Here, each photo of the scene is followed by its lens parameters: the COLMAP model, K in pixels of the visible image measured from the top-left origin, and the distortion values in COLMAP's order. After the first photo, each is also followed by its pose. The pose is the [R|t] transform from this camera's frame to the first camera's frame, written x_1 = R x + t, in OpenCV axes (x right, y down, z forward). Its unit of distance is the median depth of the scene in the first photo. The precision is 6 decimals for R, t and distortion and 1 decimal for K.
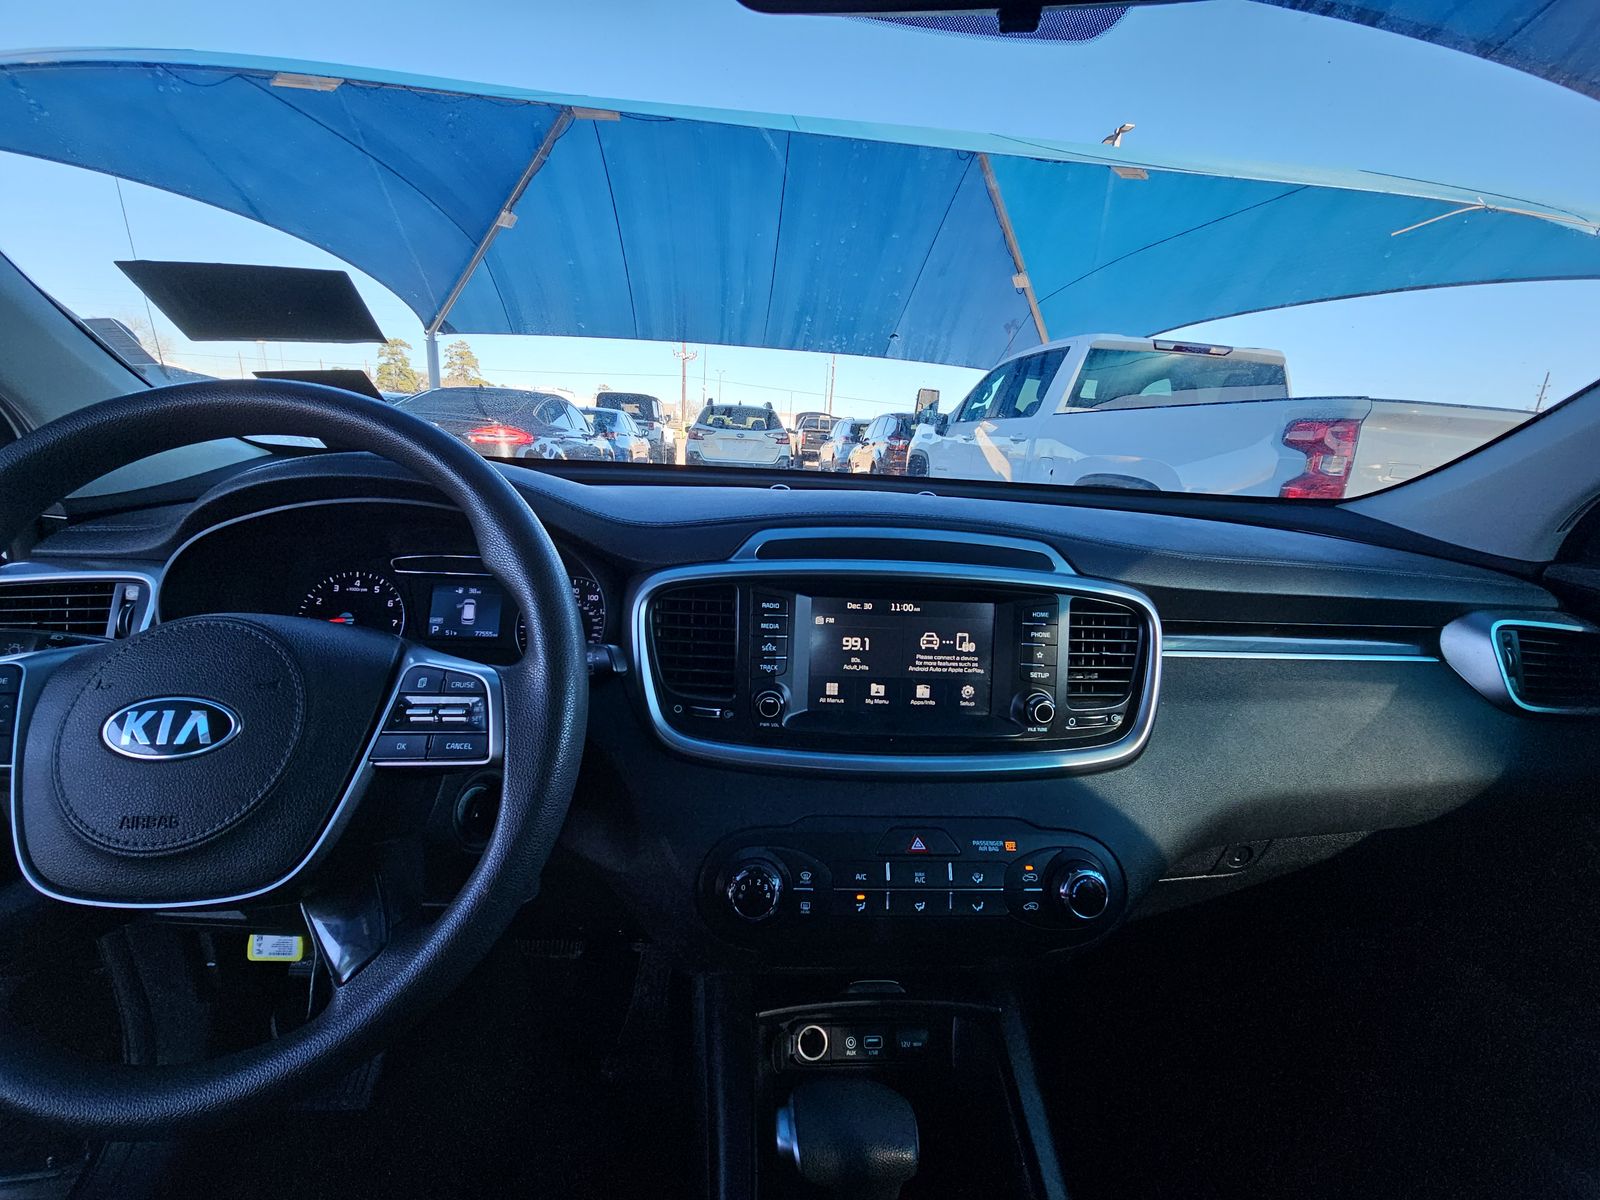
lens RADIAL K [[649.6, 0, 794.5], [0, 649.6, 587.4], [0, 0, 1]] dist [0.011668, -0.000236]
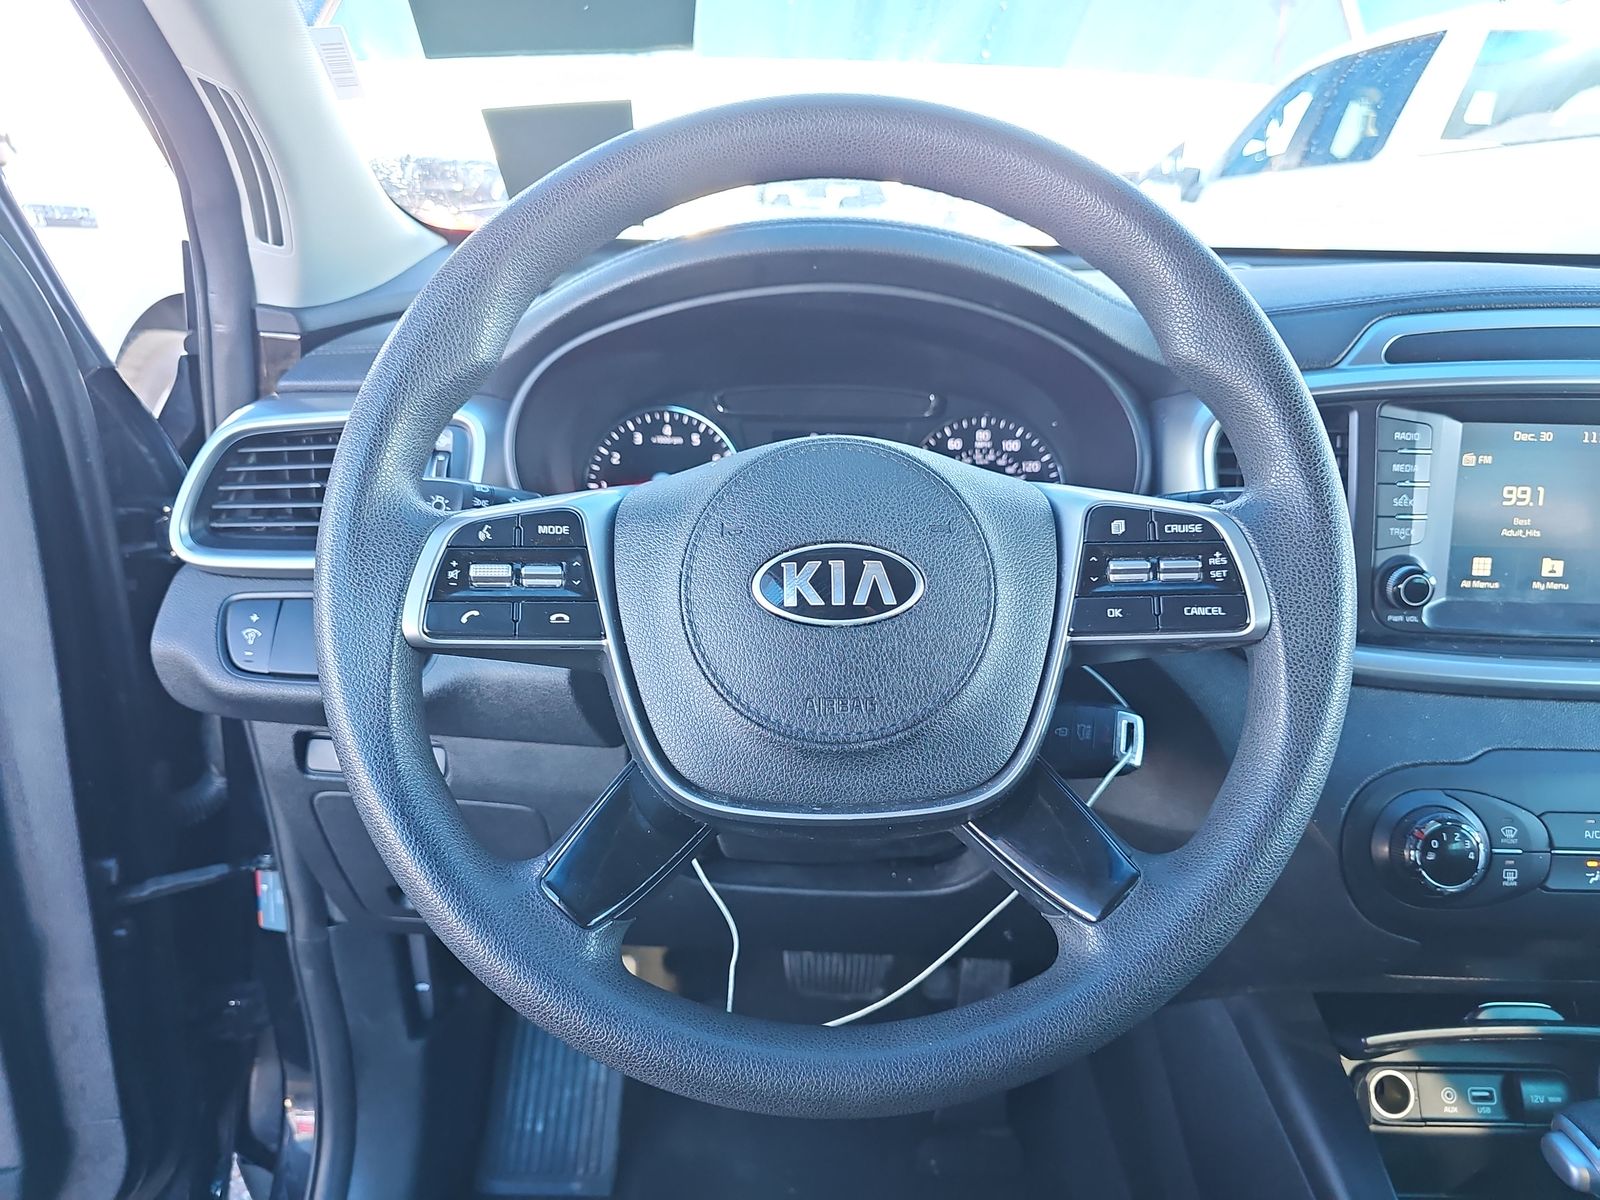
lens RADIAL K [[1079.1, 0, 798.4], [0, 1079.1, 594.1], [0, 0, 1]] dist [0.017561, -0.003061]
pose [[0.997220, -0.012528, -0.073447, -0.459956], [0.019914, 0.994716, 0.100711, 0.052101], [0.071797, -0.101893, 0.992201, -0.102748]]
